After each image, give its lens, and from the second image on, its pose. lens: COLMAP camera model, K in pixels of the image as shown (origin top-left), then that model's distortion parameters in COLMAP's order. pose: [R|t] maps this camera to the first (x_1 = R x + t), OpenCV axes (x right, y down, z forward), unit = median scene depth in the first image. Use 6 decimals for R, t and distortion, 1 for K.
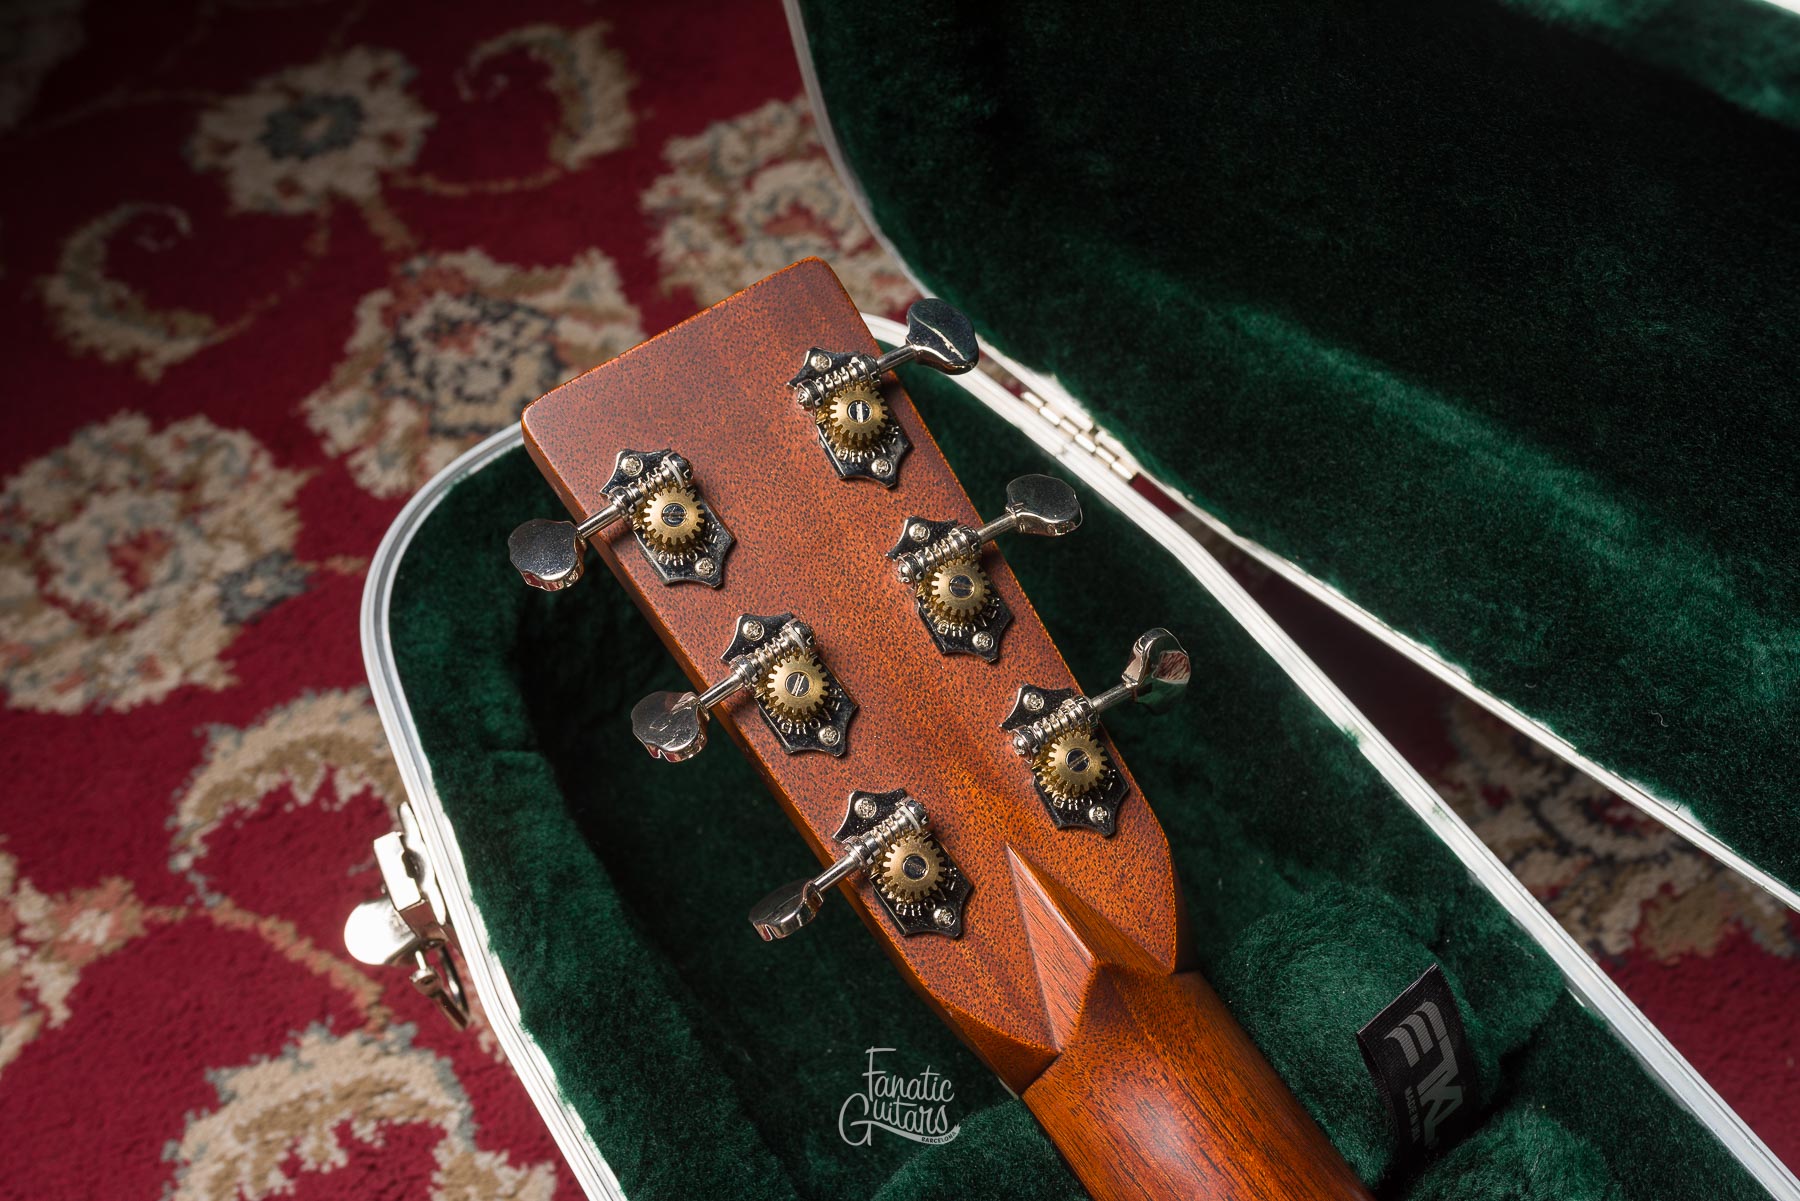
lens RADIAL K [[1777.0, 0, 902.3], [0, 1777.0, 602.5], [0, 0, 1]] dist [0.002306, 0.004076]
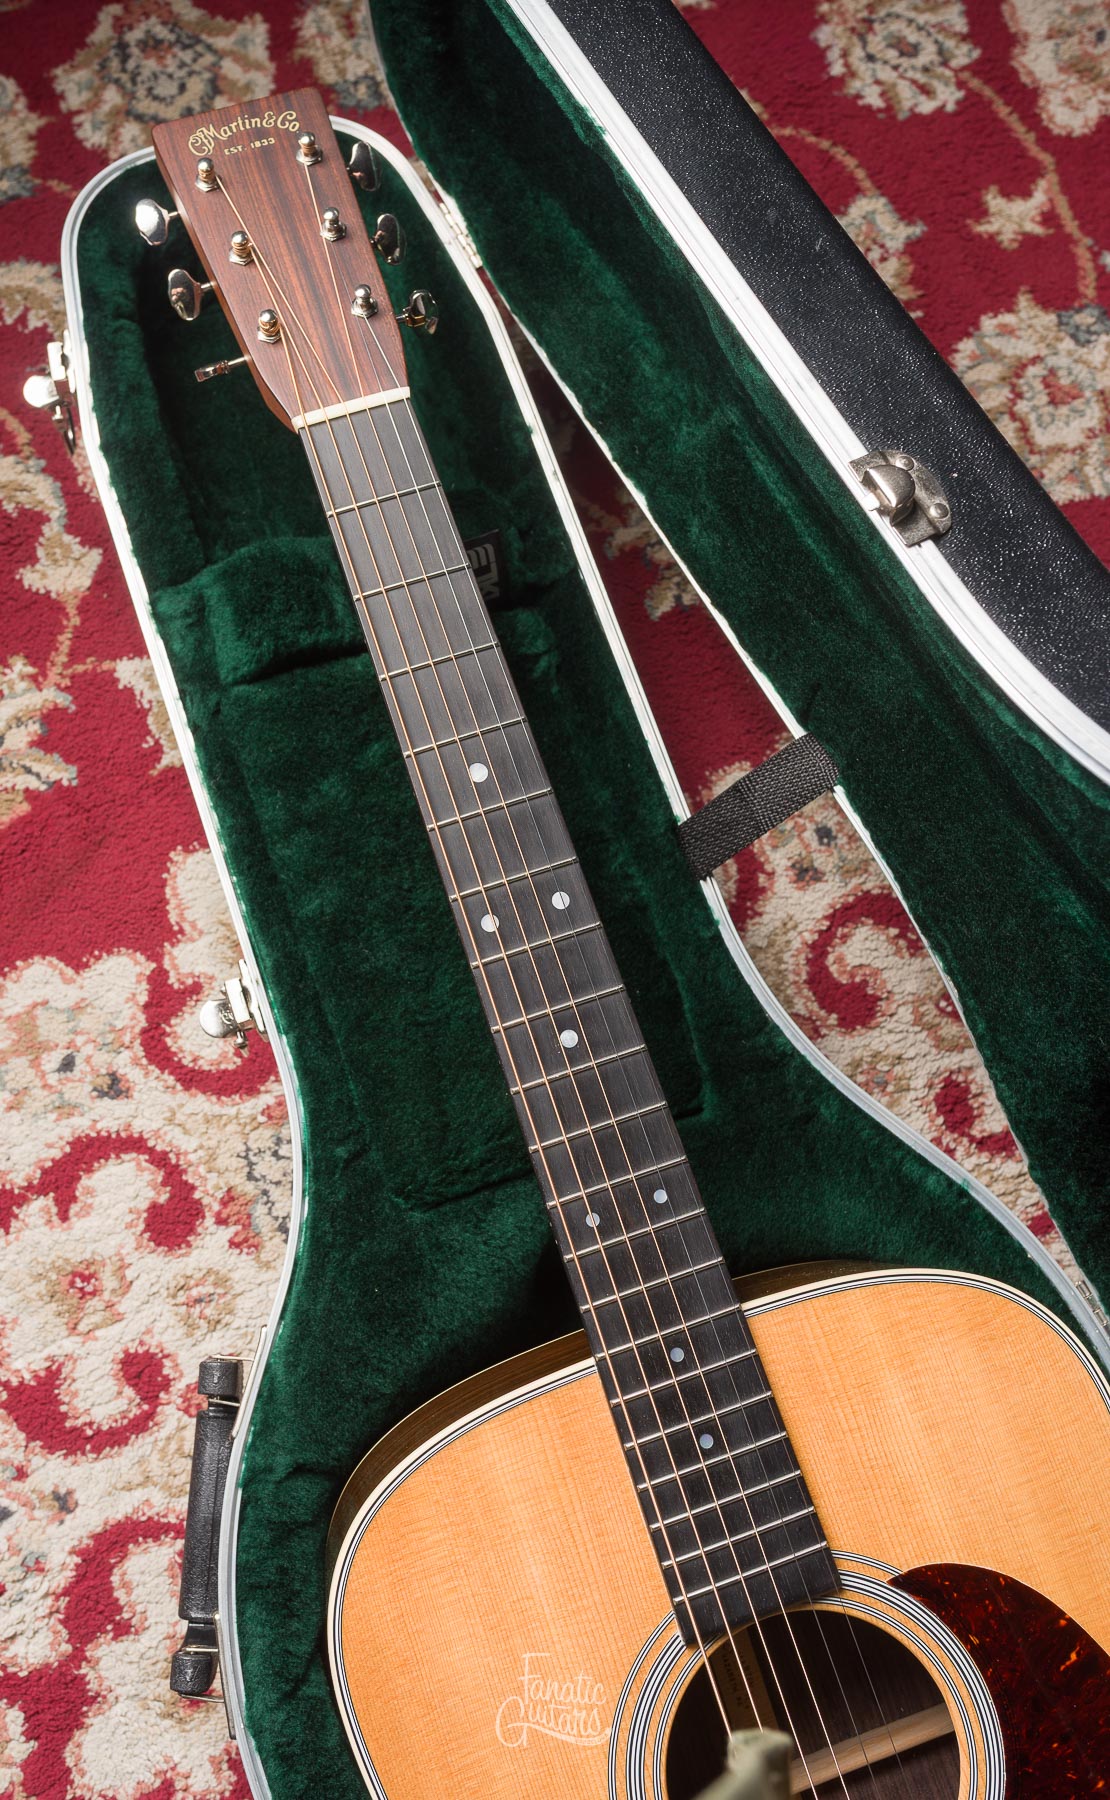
lens RADIAL K [[1833.4, 0, 475.5], [0, 1833.4, 853.4], [0, 0, 1]] dist [0.003364, -0.003586]
pose [[0.960973, 0.276500, 0.008878, 0.247496], [-0.267693, 0.921308, 0.282012, -0.040528], [0.069797, -0.273383, 0.959370, -0.895696]]
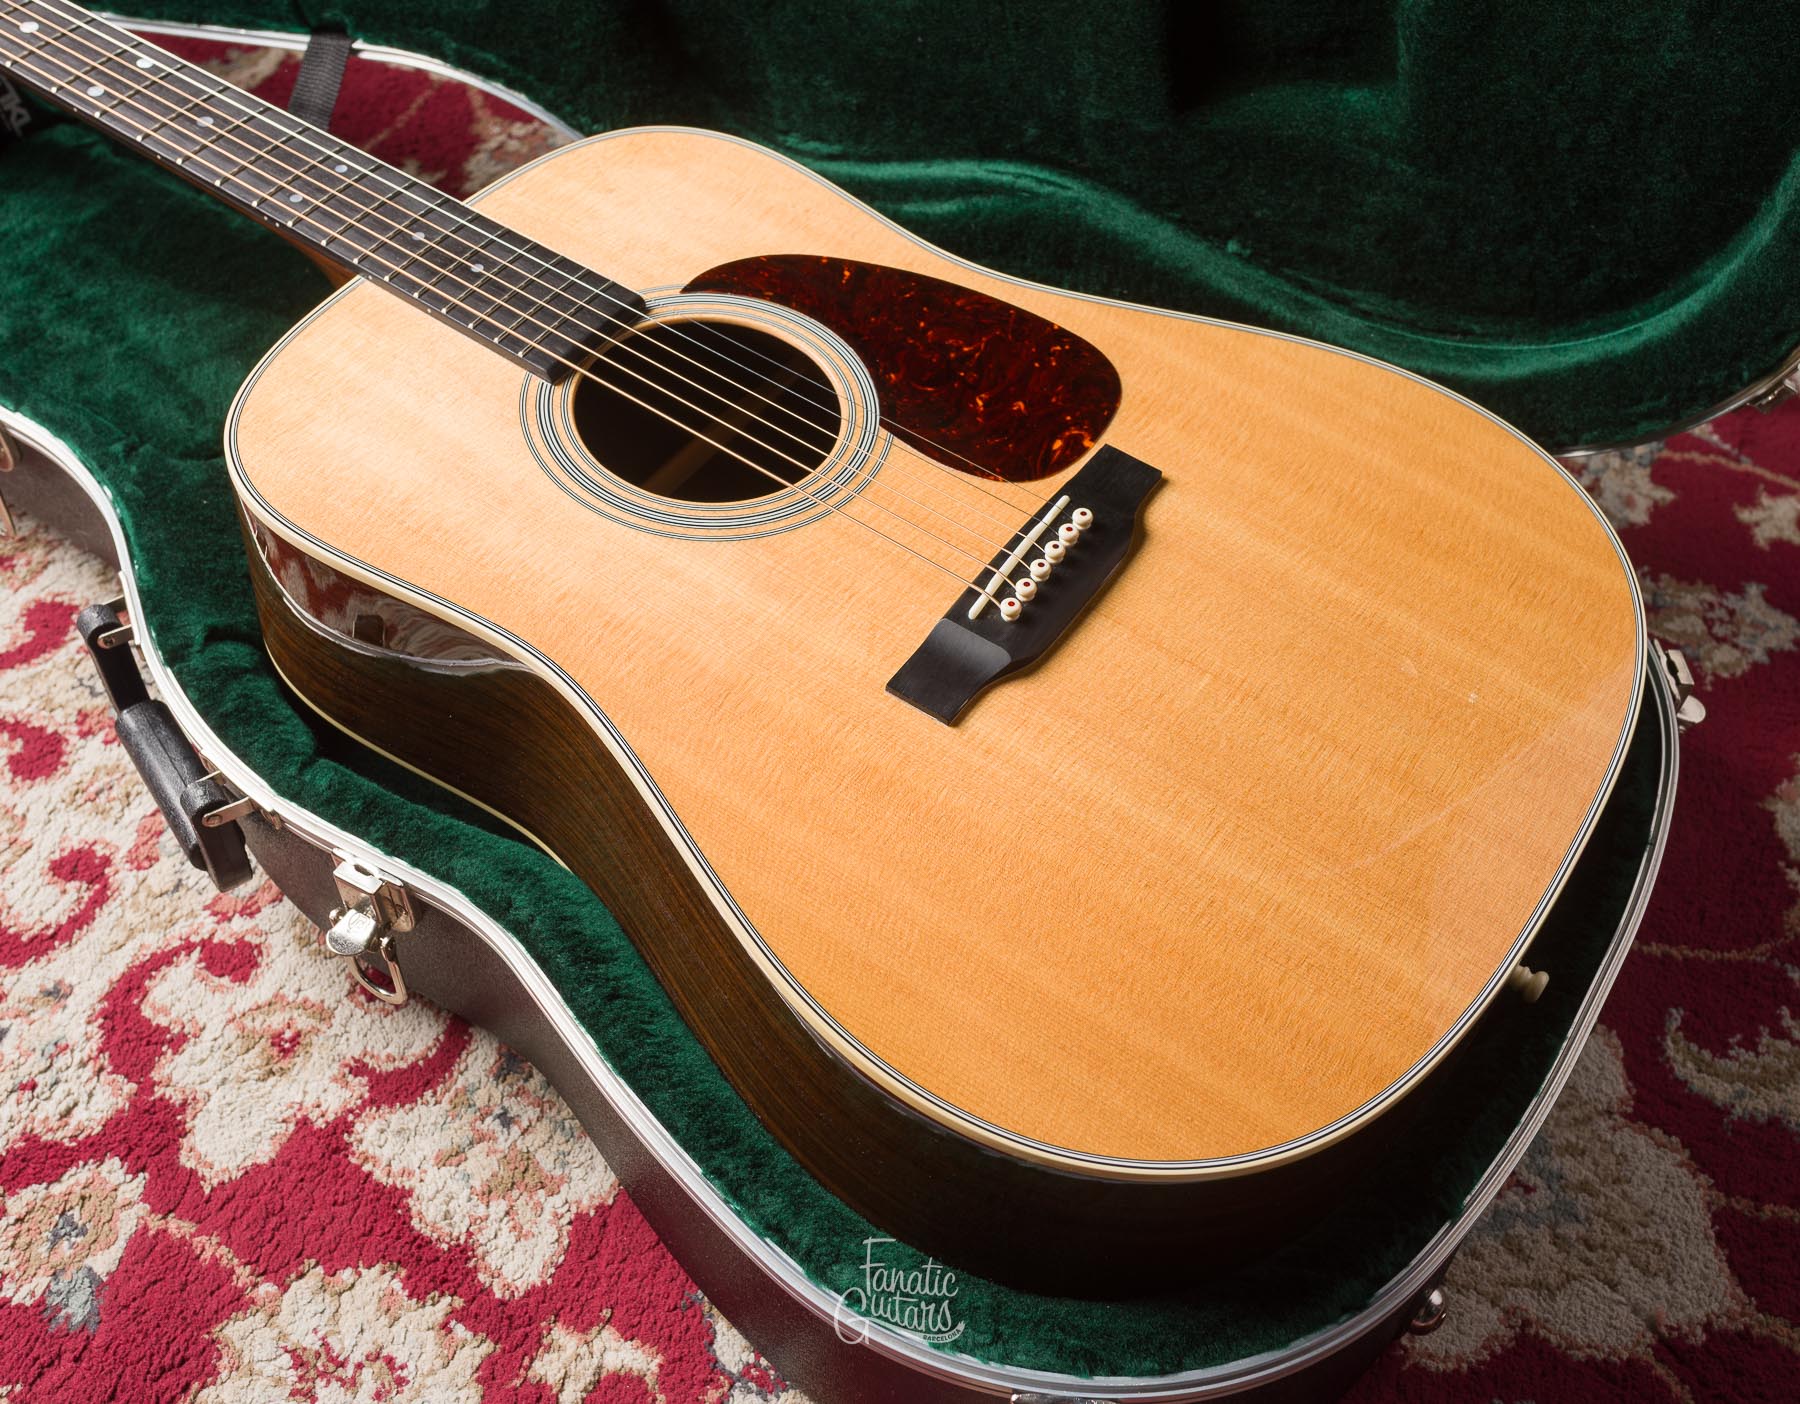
lens RADIAL K [[2046.3, 0, 926.3], [0, 2046.3, 705.1], [0, 0, 1]] dist [0.001268, -0.002054]
pose [[0.918811, -0.250773, 0.304794, 0.270729], [0.297921, 0.947169, -0.118798, 1.243285], [-0.258900, 0.199957, 0.944980, -1.319755]]
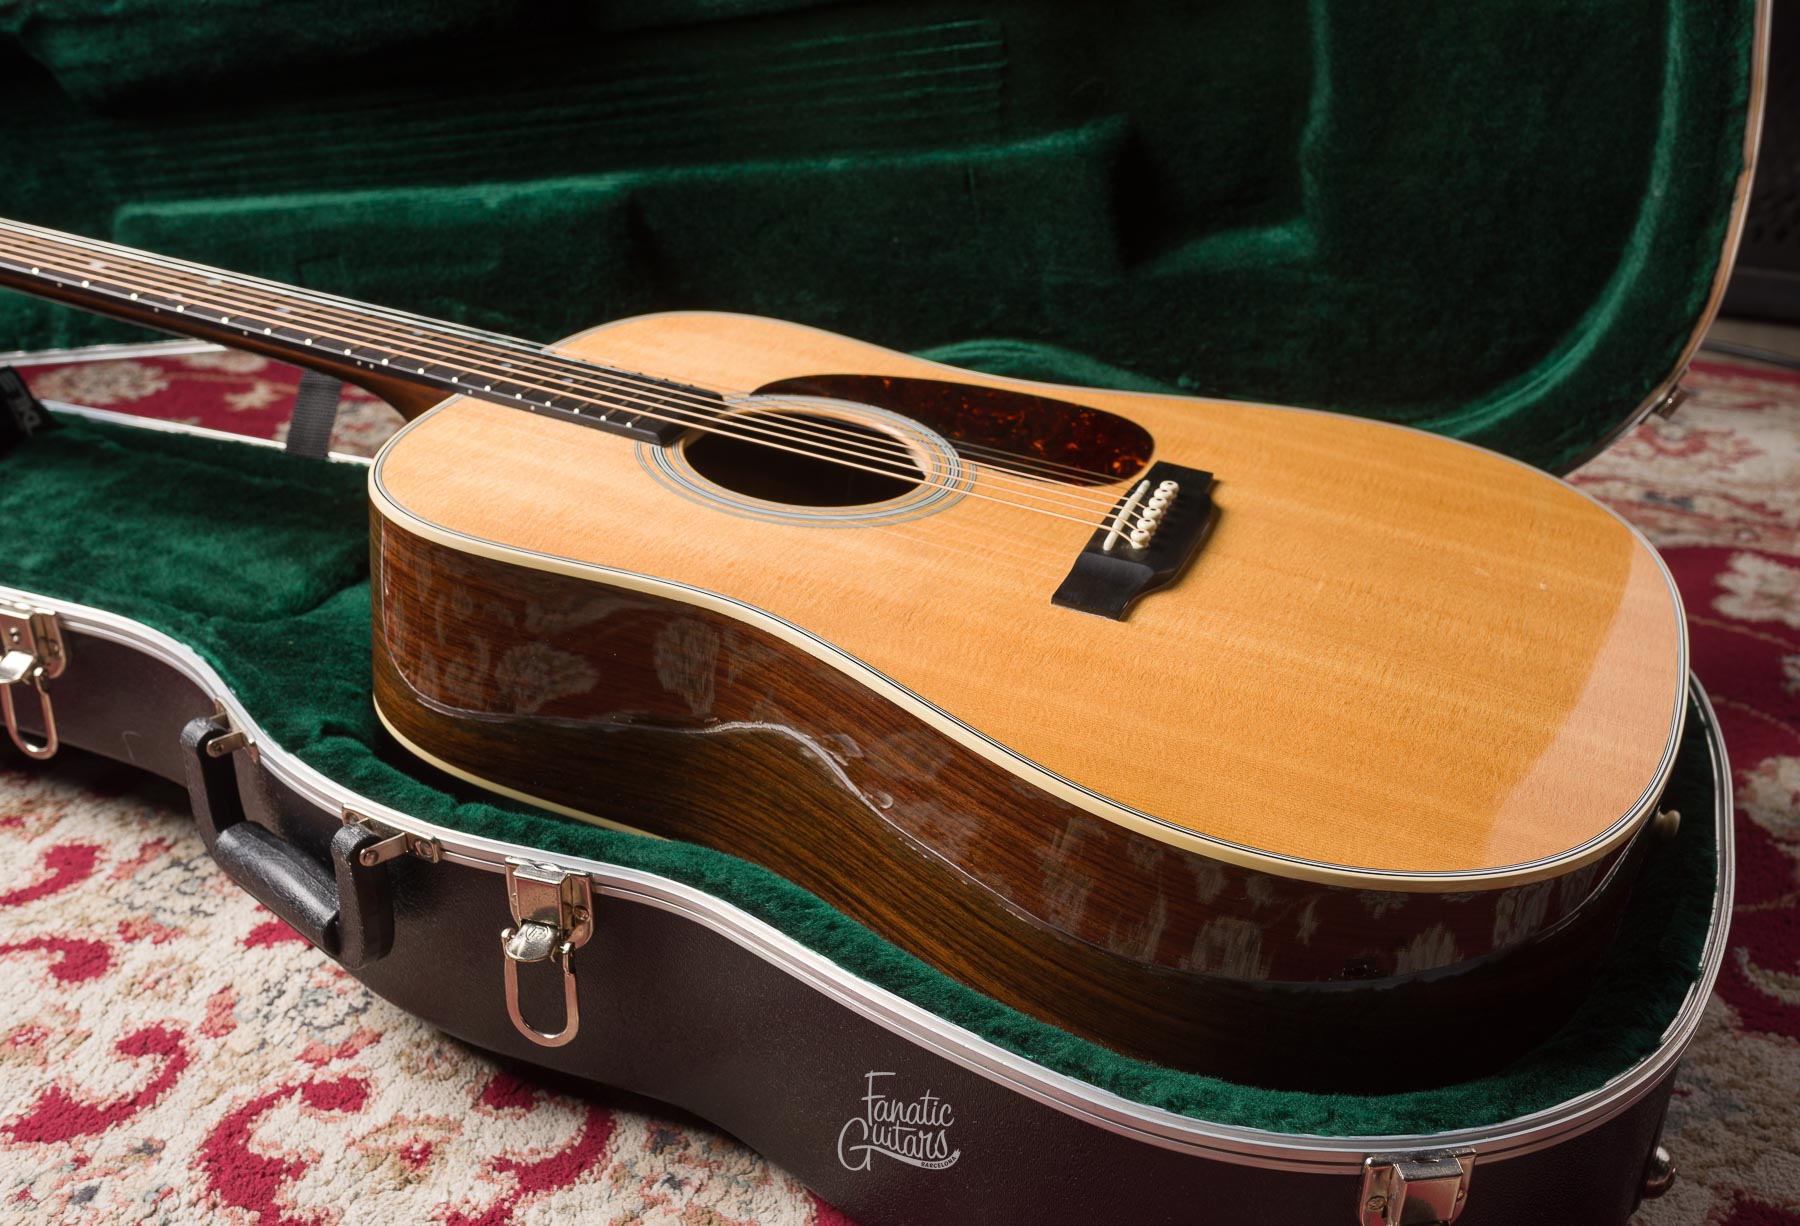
lens RADIAL K [[1931.8, 0, 937.1], [0, 1931.8, 628.1], [0, 0, 1]] dist [-0.003168, 0.007304]
pose [[0.814533, -0.204469, 0.542889, -0.155315], [0.459478, 0.798678, -0.388578, 1.576962], [-0.354142, 0.565955, 0.744499, -1.011301]]
